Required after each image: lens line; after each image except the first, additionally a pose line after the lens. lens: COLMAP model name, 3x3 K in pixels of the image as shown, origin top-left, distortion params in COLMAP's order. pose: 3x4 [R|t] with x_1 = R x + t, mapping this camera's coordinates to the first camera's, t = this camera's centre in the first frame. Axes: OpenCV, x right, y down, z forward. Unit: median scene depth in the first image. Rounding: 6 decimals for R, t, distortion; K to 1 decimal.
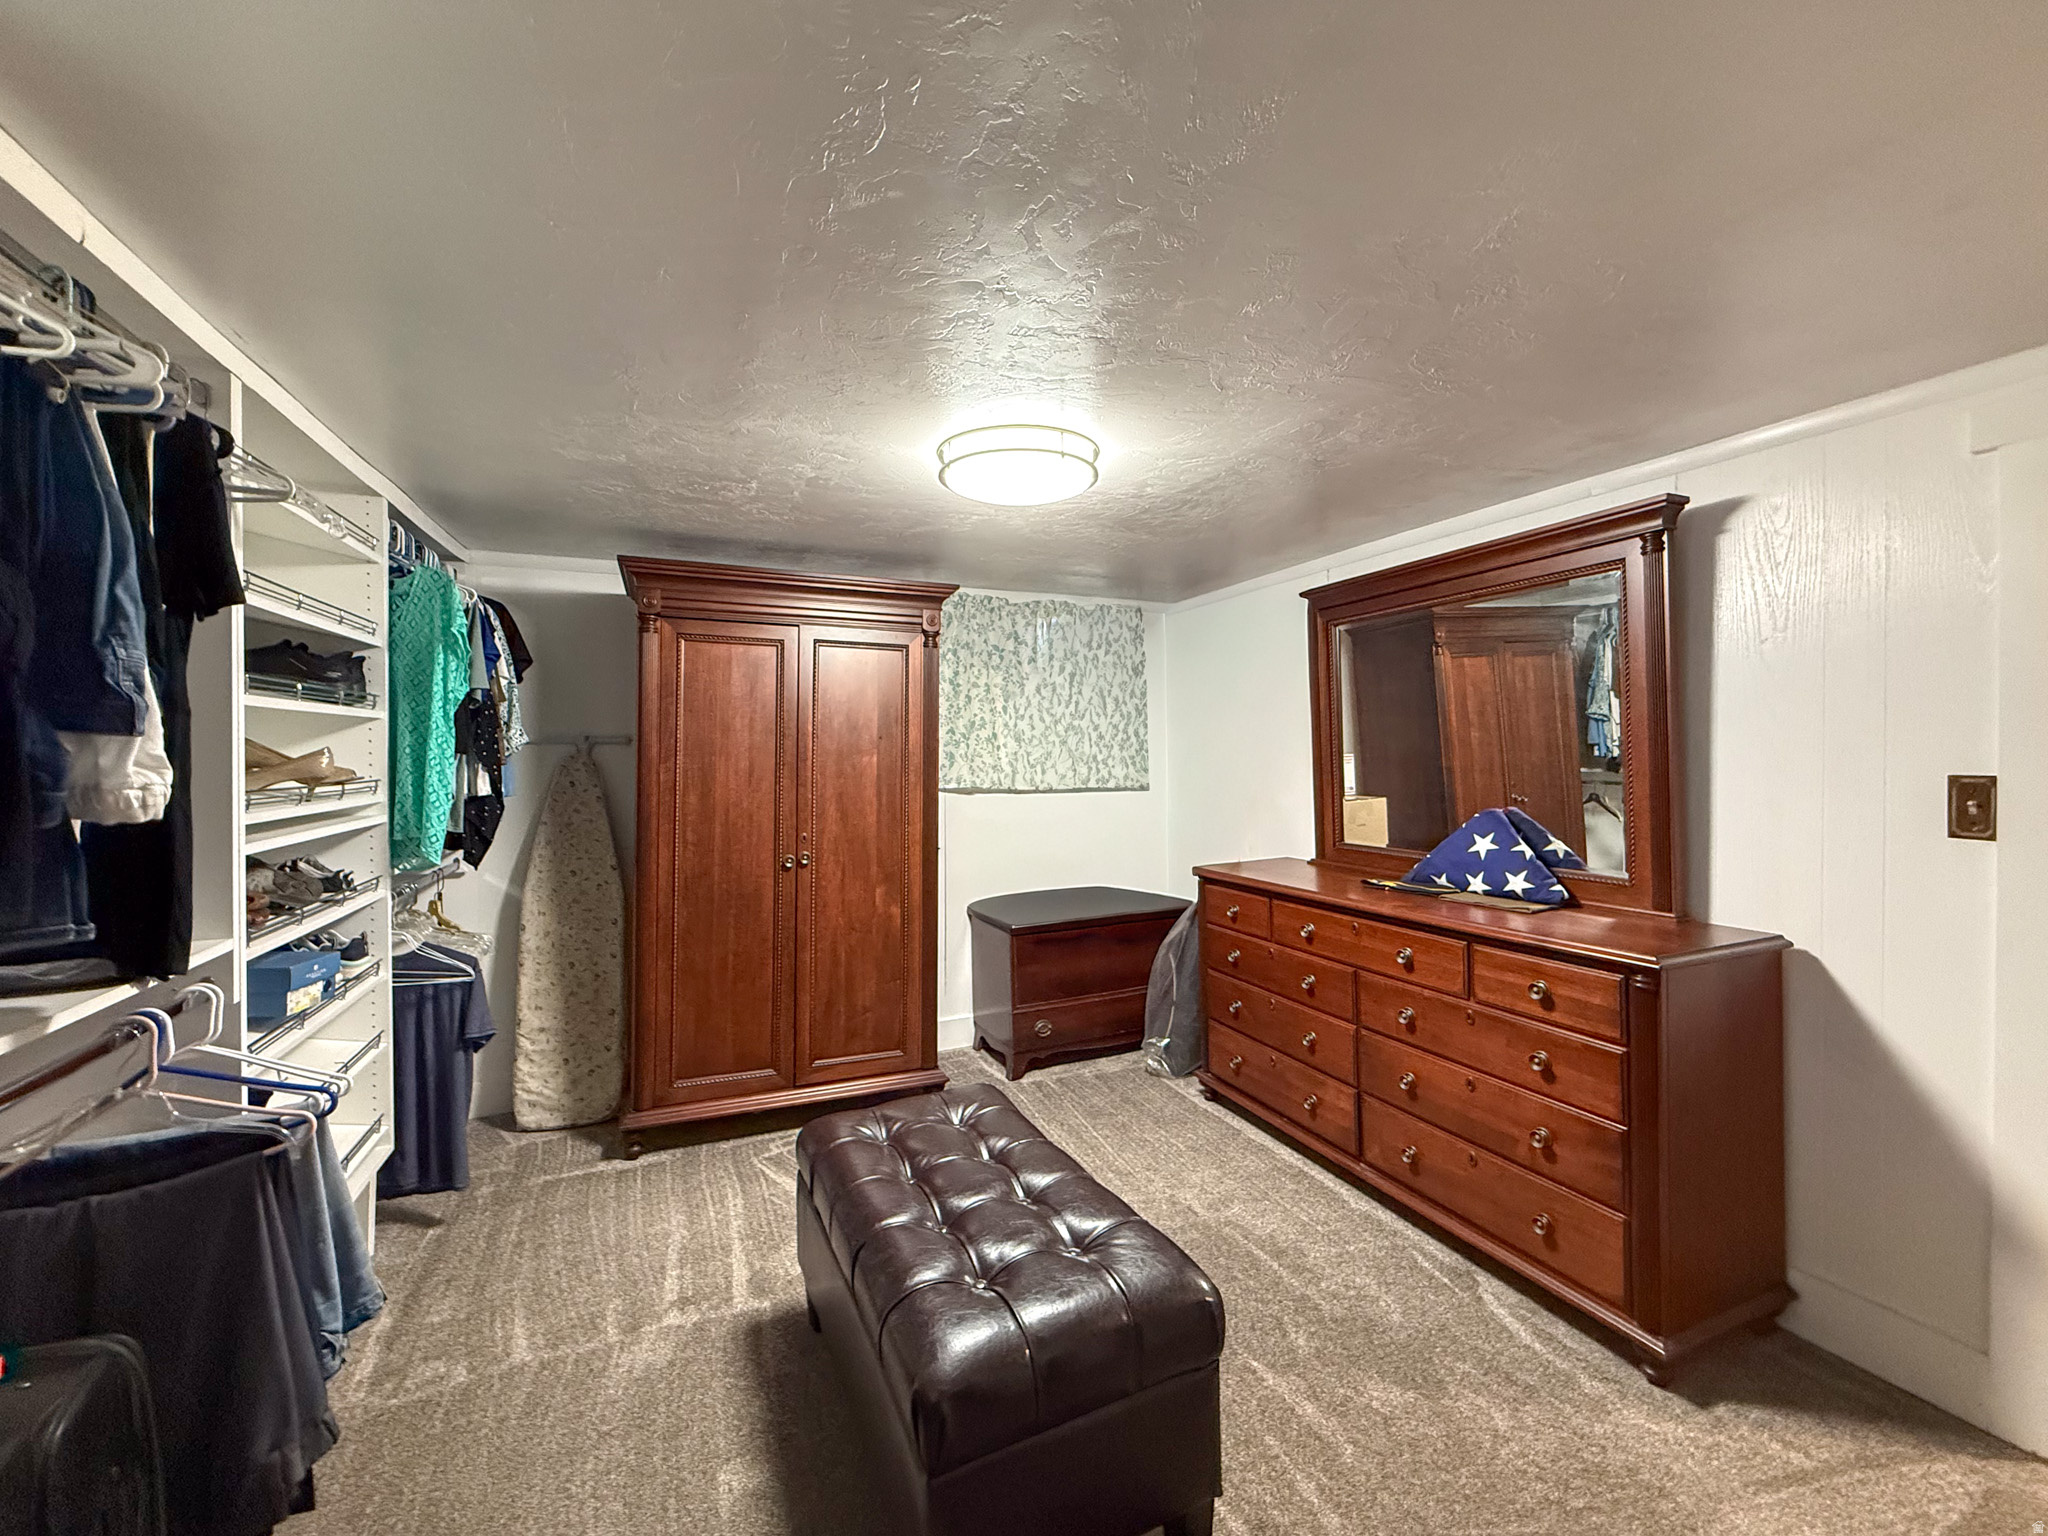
lens RADIAL K [[833.5, 0, 1026.9], [0, 833.5, 761.3], [0, 0, 1]] dist [0.001241, 0.000042]
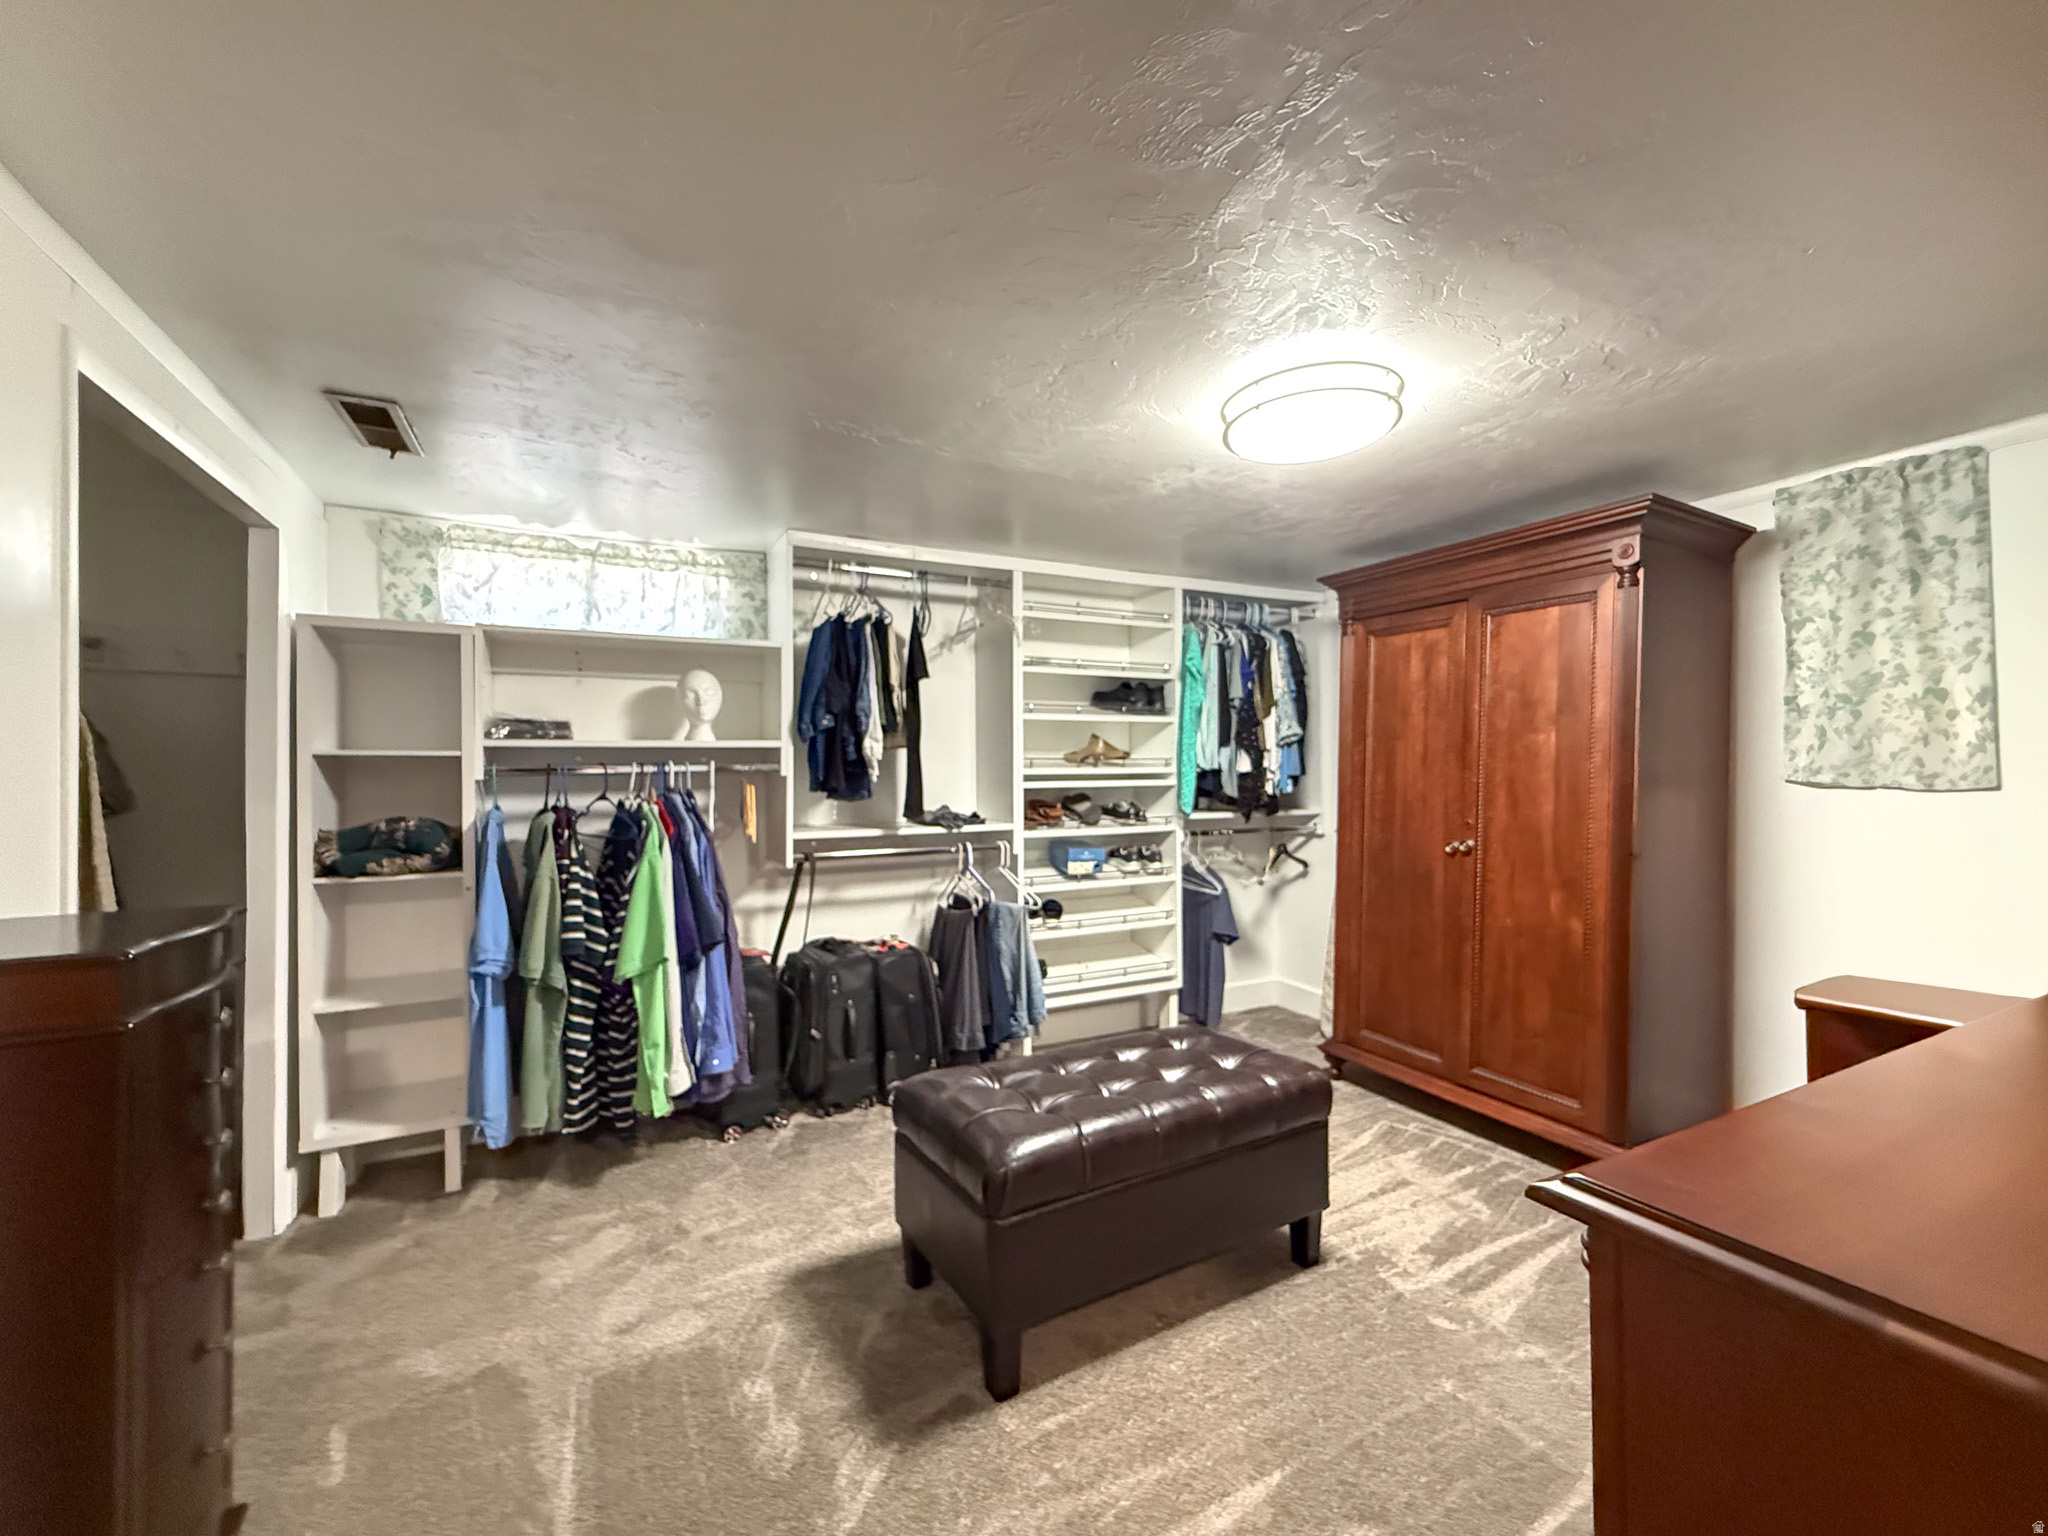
lens RADIAL K [[833.5, 0, 1017.0], [0, 833.5, 772.1], [0, 0, 1]] dist [0.001241, 0.000042]
pose [[0.082094, 0.004478, -0.996615, 0.616234], [-0.004468, 0.999982, 0.004125, 0.030634], [0.996615, 0.004115, 0.082113, 0.407518]]
